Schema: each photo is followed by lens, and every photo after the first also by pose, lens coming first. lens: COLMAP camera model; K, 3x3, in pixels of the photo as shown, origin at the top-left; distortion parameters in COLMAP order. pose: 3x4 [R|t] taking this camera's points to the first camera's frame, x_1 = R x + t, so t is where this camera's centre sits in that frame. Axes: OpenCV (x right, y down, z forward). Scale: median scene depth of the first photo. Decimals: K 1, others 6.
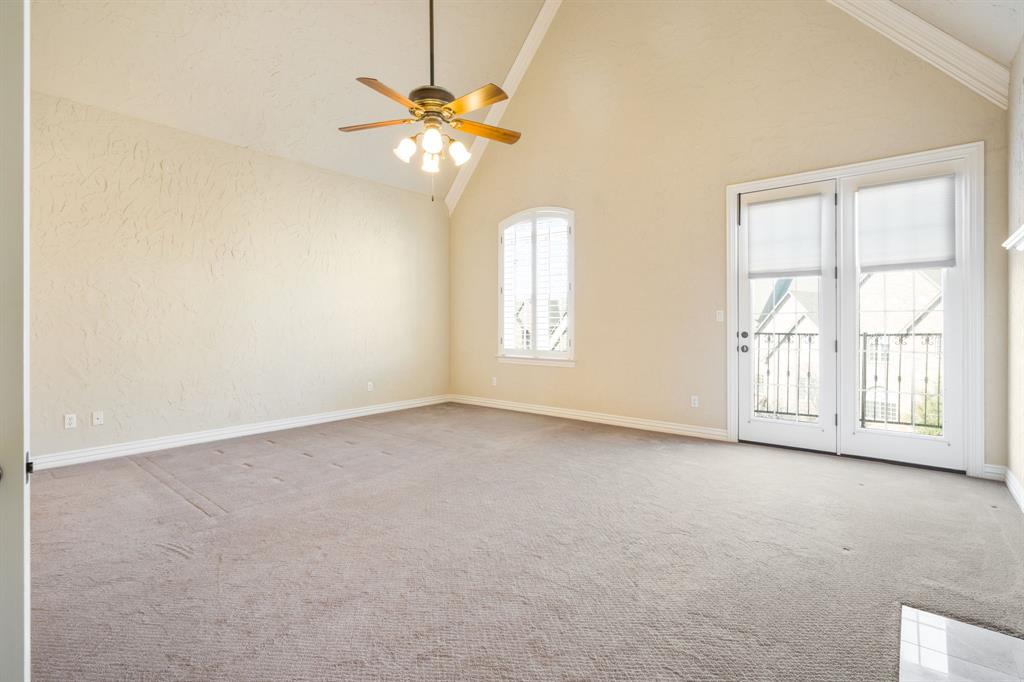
lens RADIAL K [[469.3, 0, 521.1], [0, 469.3, 330.6], [0, 0, 1]] dist [-0.001336, 0.000589]
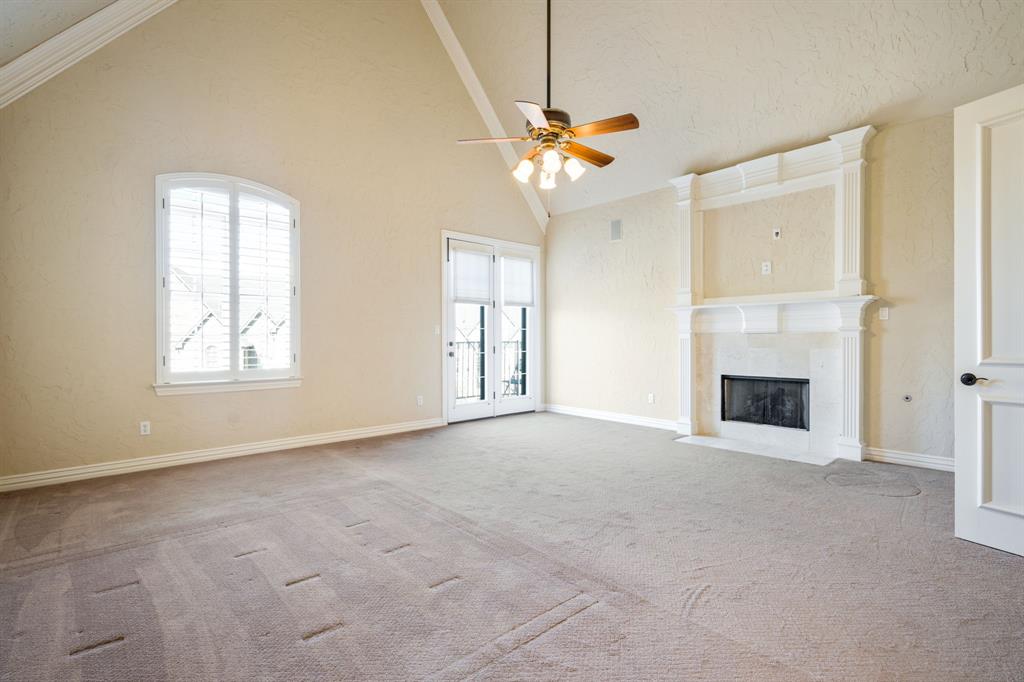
lens RADIAL K [[457.8, 0, 509.4], [0, 457.8, 338.2], [0, 0, 1]] dist [-0.000556, 0.000017]
pose [[0.193488, -0.004897, 0.981090, -0.772165], [0.007479, 0.999966, 0.003516, -0.011072], [-0.981074, 0.006658, 0.193518, 0.575996]]
